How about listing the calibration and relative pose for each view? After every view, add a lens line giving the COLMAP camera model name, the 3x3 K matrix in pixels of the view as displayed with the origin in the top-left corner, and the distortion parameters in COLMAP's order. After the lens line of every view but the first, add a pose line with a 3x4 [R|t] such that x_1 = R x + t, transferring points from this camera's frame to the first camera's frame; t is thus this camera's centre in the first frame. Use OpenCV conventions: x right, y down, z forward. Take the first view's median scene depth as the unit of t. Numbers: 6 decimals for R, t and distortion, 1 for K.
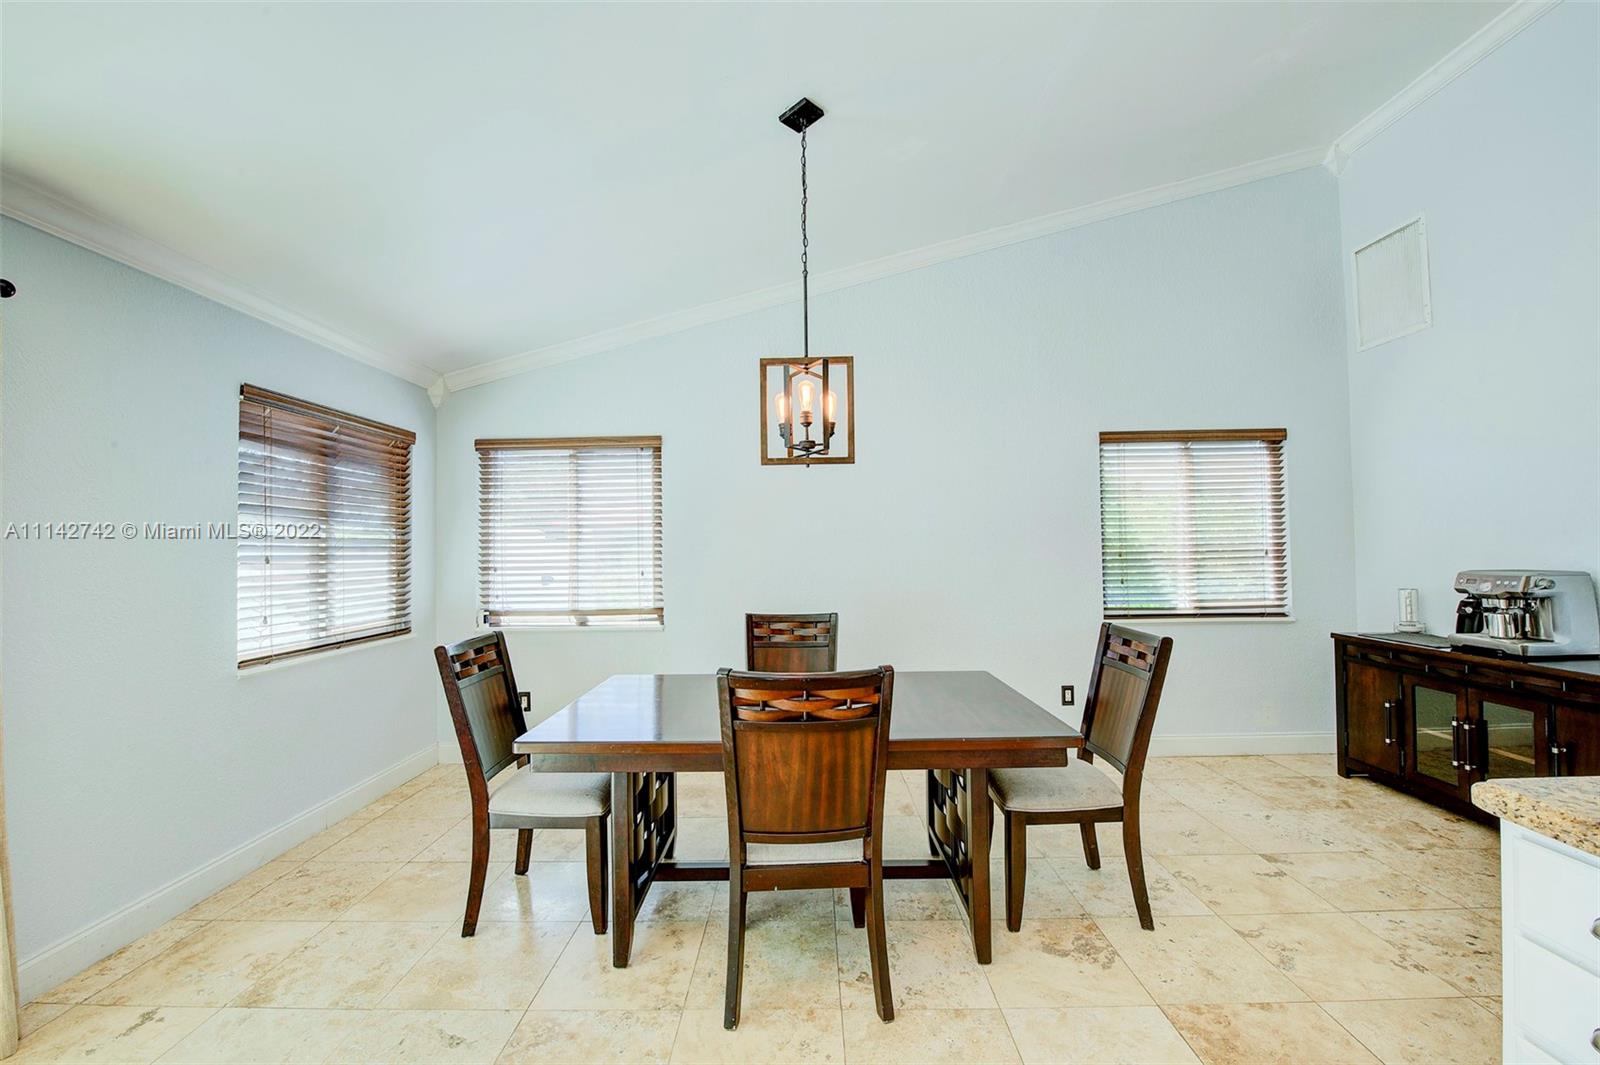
lens RADIAL K [[644.6, 0, 807.8], [0, 644.6, 541.2], [0, 0, 1]] dist [-0.020871, -0.000621]
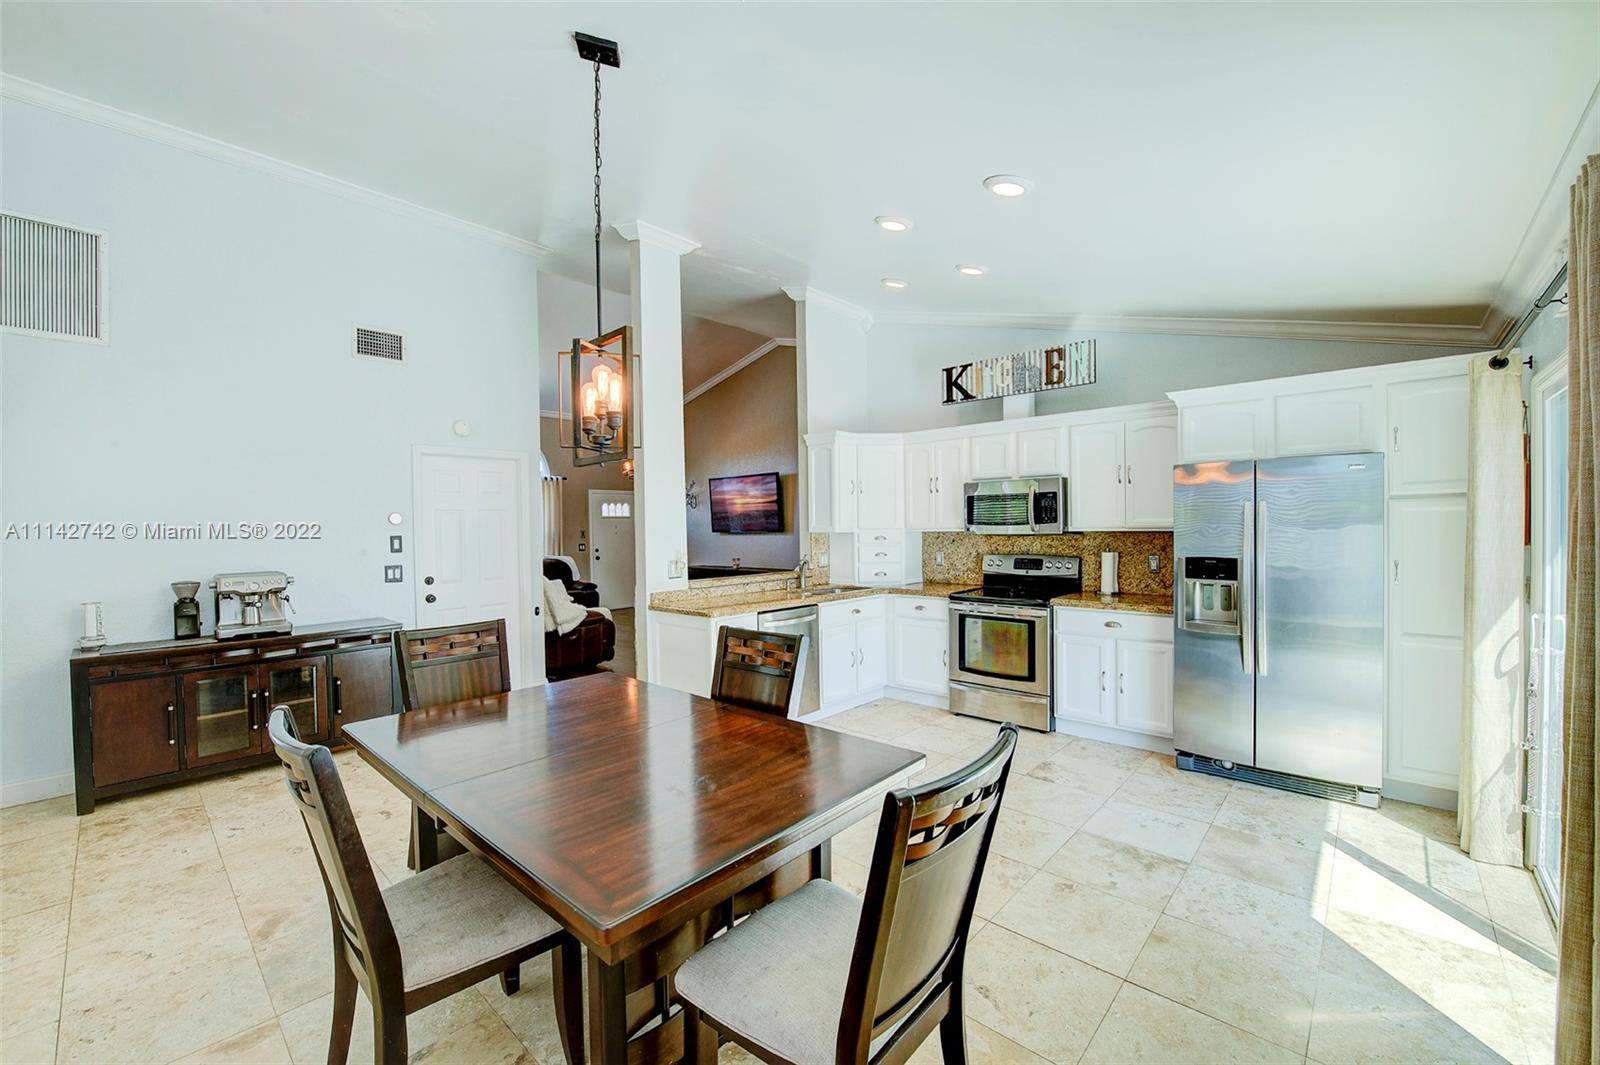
lens RADIAL K [[641.2, 0, 797.9], [0, 641.2, 532.6], [0, 0, 1]] dist [-0.014562, -0.001443]
pose [[-0.738028, 0.015914, 0.674582, -0.563543], [0.014294, 0.999866, -0.007950, -0.010568], [-0.674618, 0.003776, -0.738157, 1.054022]]
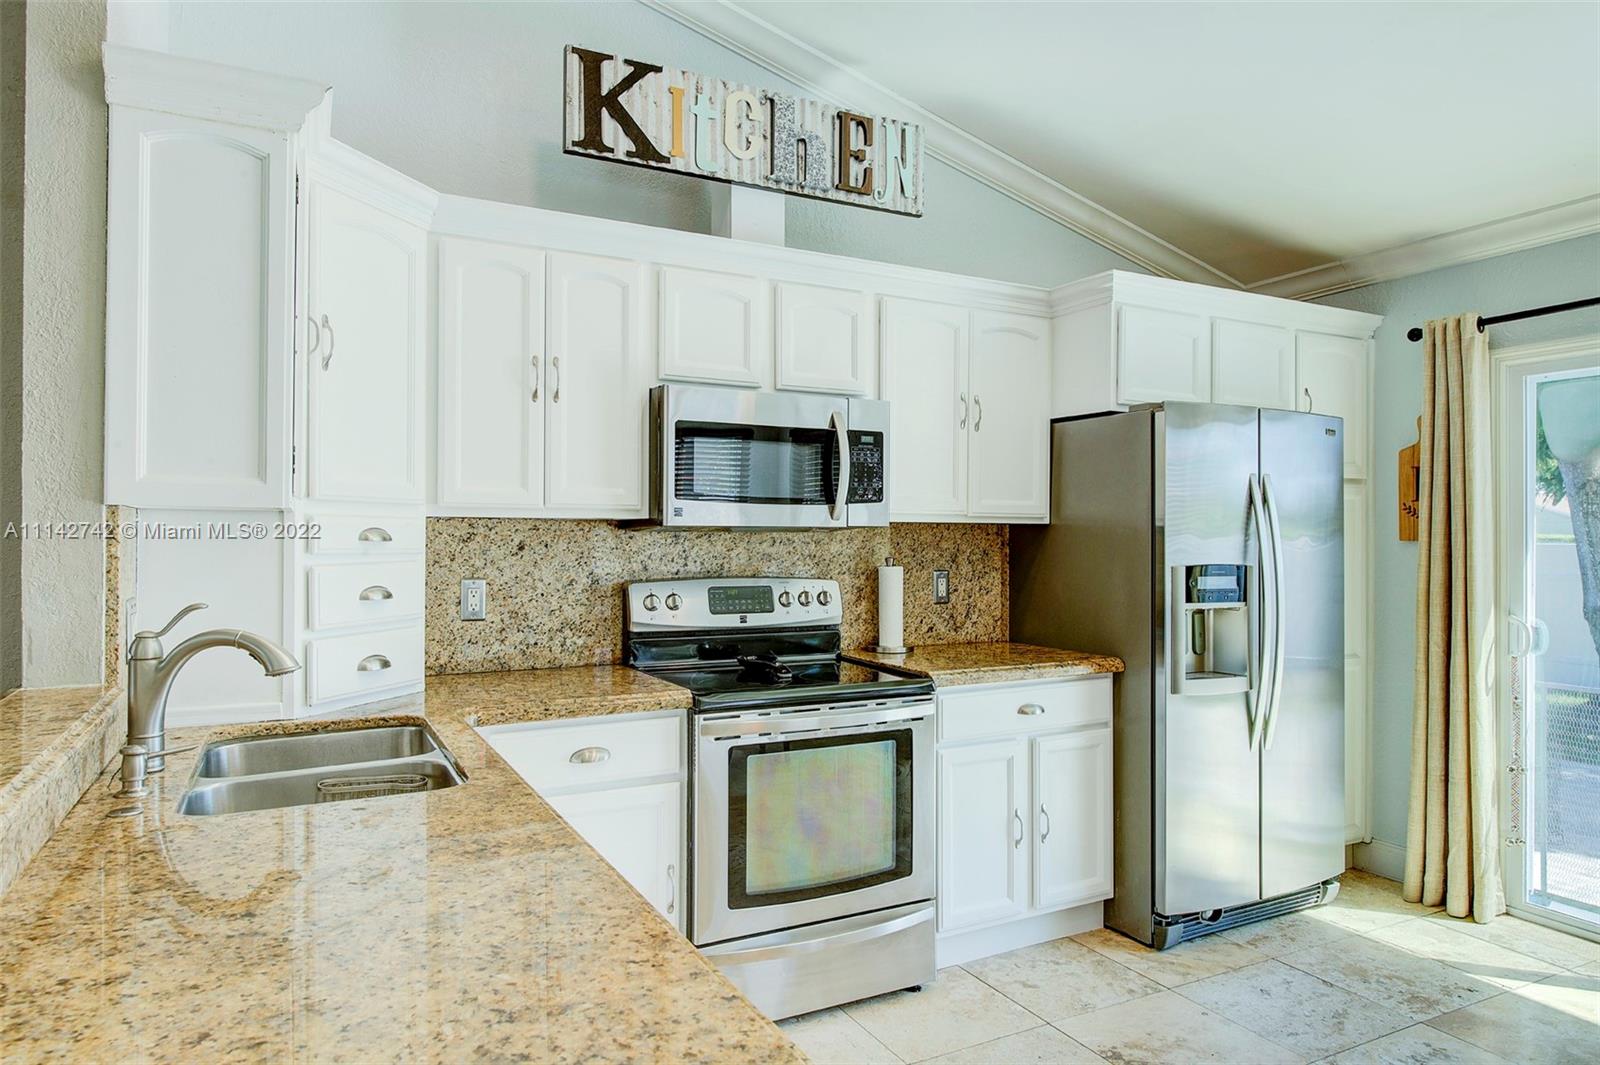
lens RADIAL K [[997.7, 0, 803.4], [0, 997.7, 529.4], [0, 0, 1]] dist [0.003706, -0.000039]
pose [[-0.882222, 0.008531, -0.470756, 0.440303], [0.015485, 0.999821, -0.010900, 0.000738], [0.470578, -0.016906, -0.882196, 0.491512]]
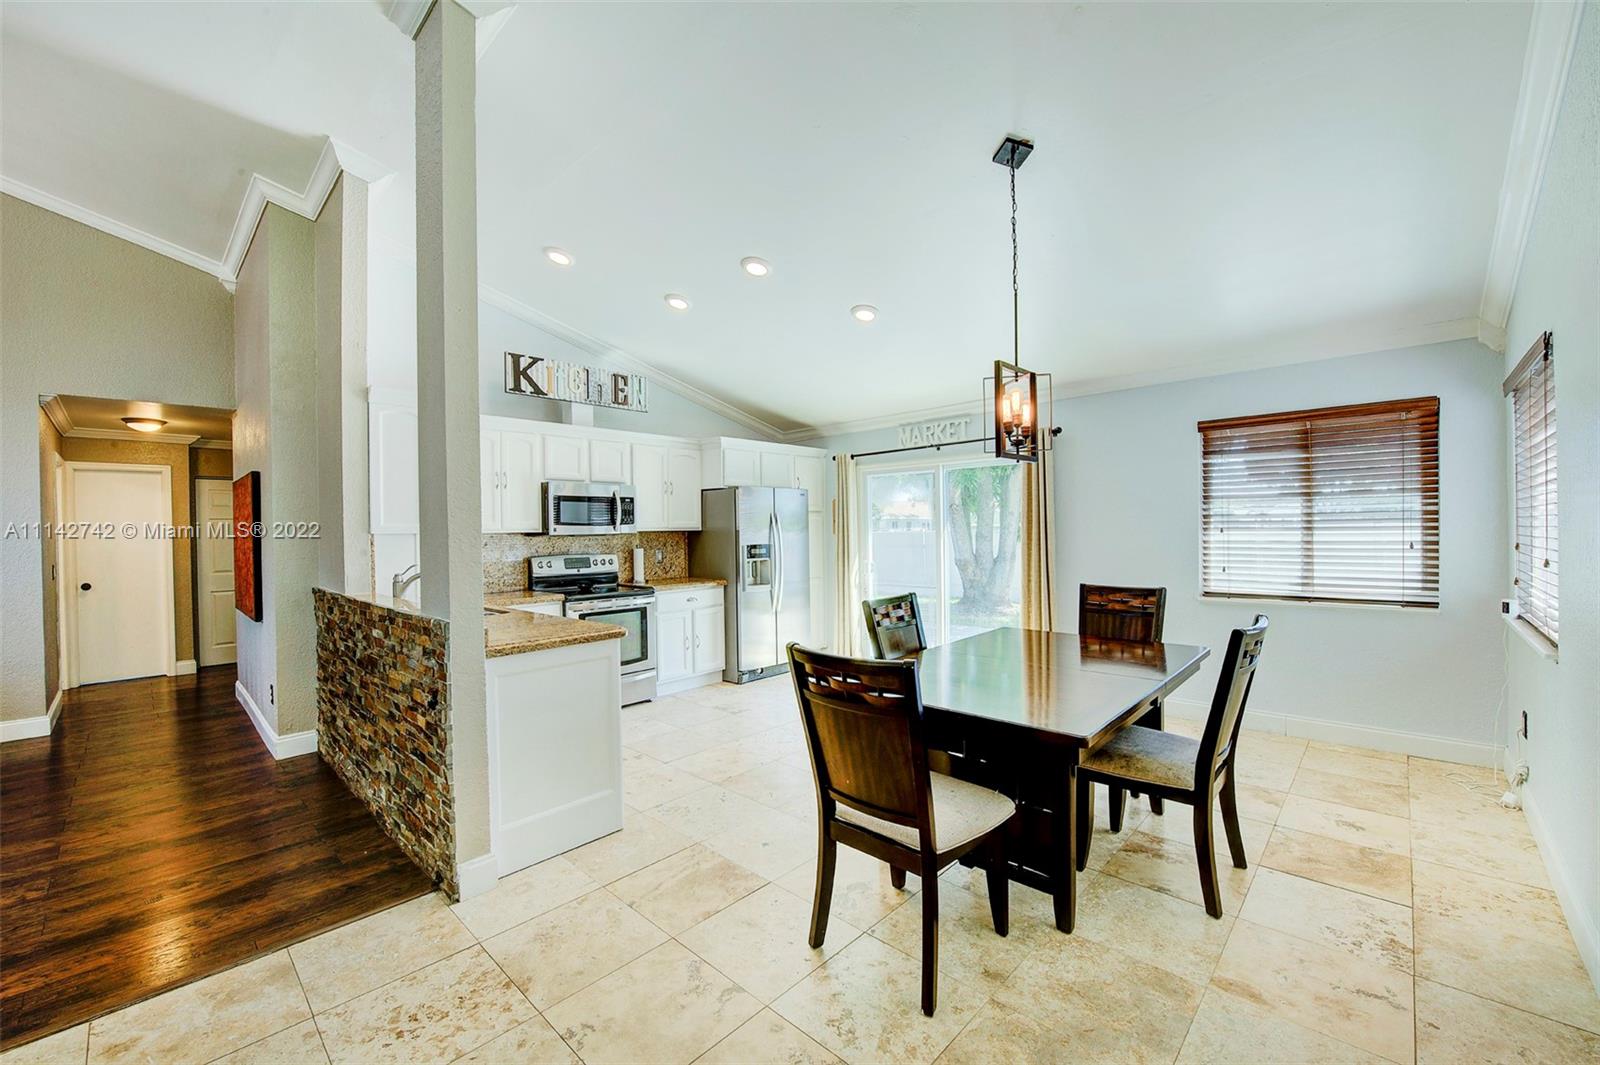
lens RADIAL K [[641.2, 0, 804.8], [0, 641.2, 533.5], [0, 0, 1]] dist [-0.014562, -0.001443]
pose [[-0.680028, 0.028874, -0.732617, 0.805624], [0.034322, 0.999382, 0.007530, -0.007759], [0.732382, -0.020024, -0.680599, 1.084019]]
